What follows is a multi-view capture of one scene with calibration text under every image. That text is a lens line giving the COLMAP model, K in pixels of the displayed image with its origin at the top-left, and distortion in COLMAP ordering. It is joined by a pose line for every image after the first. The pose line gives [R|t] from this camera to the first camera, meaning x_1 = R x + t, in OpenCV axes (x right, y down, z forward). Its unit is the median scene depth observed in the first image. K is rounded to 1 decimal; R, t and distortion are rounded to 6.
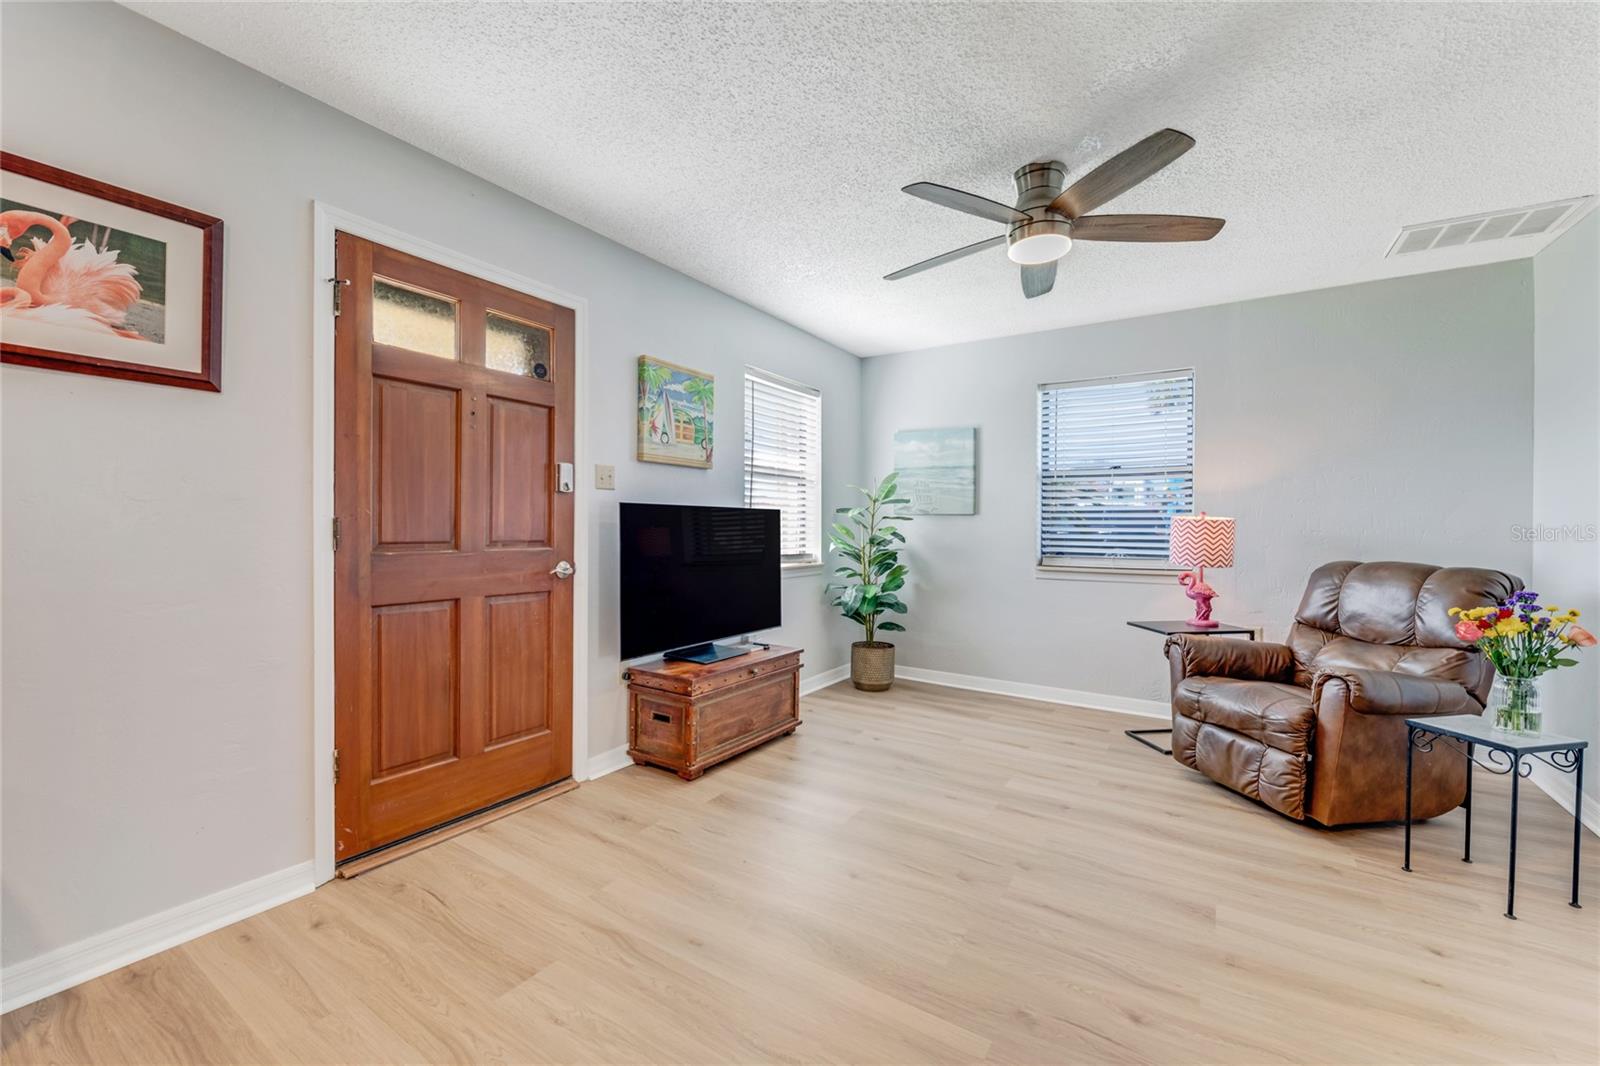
lens RADIAL K [[653.6, 0, 800.6], [0, 653.6, 532.3], [0, 0, 1]] dist [-0.006527, -0.001101]
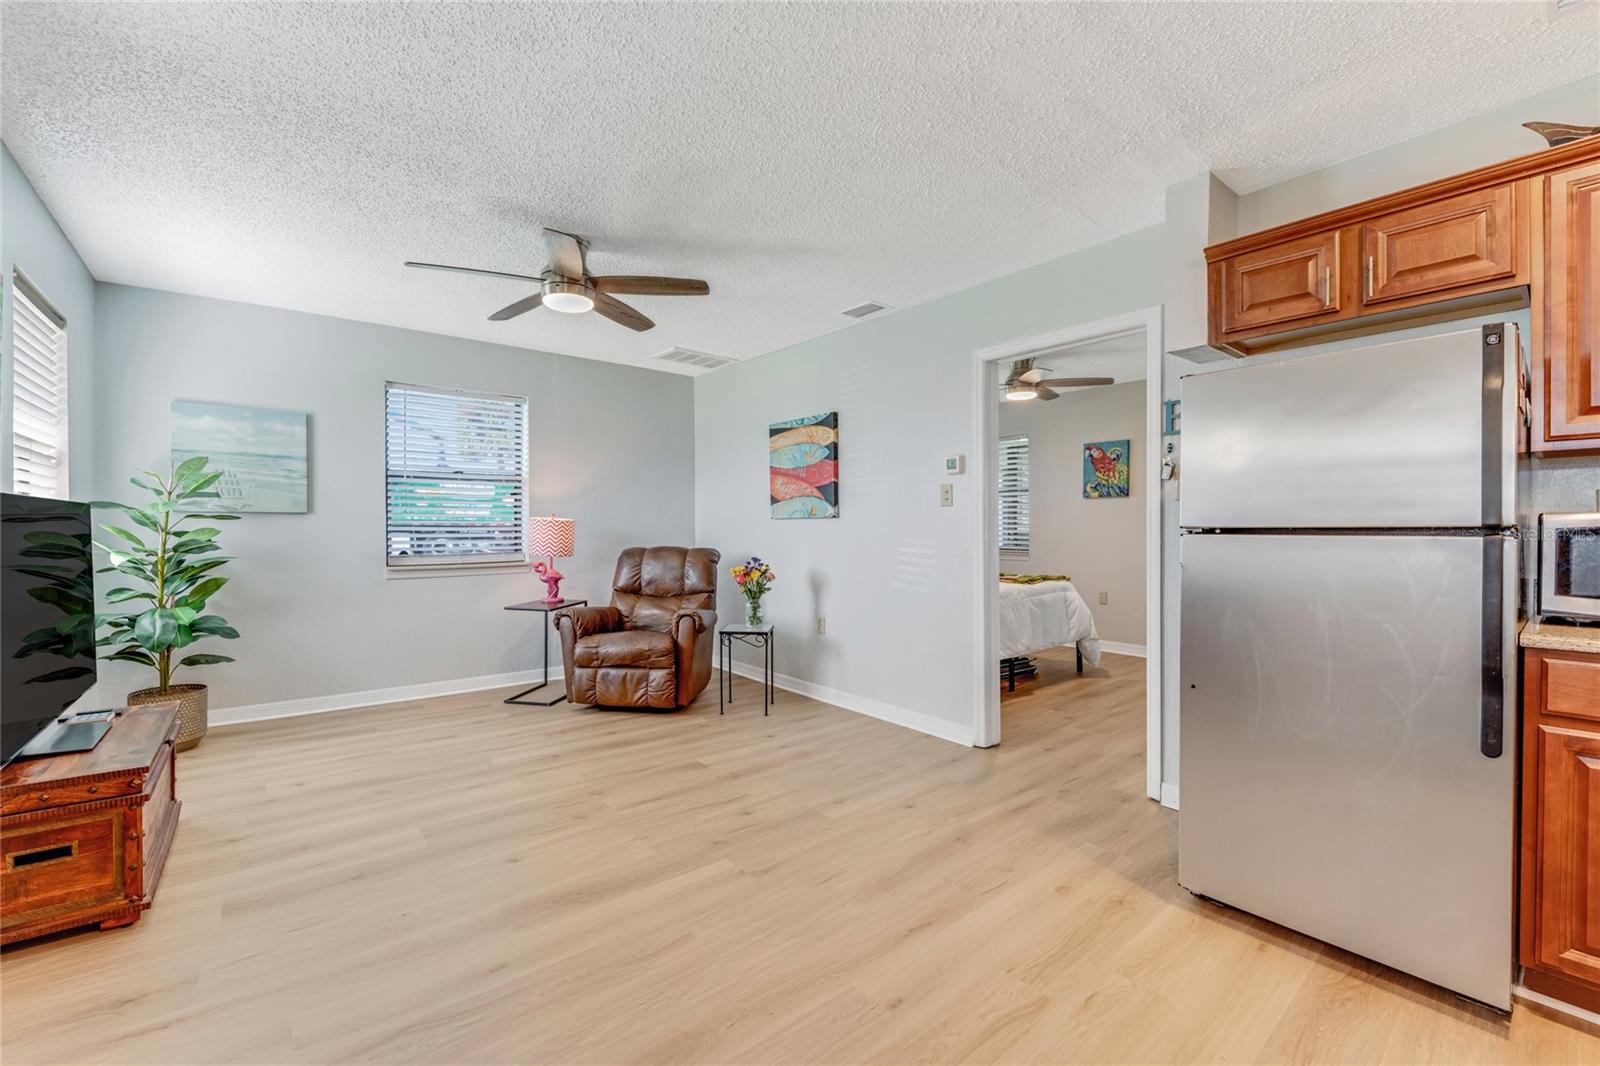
lens RADIAL K [[653.6, 0, 790.2], [0, 653.6, 527.2], [0, 0, 1]] dist [-0.006527, -0.001101]
pose [[0.314863, -0.007807, 0.949105, -0.531123], [0.011926, 0.999920, 0.004268, -0.006433], [-0.949062, 0.009976, 0.314931, 0.167462]]
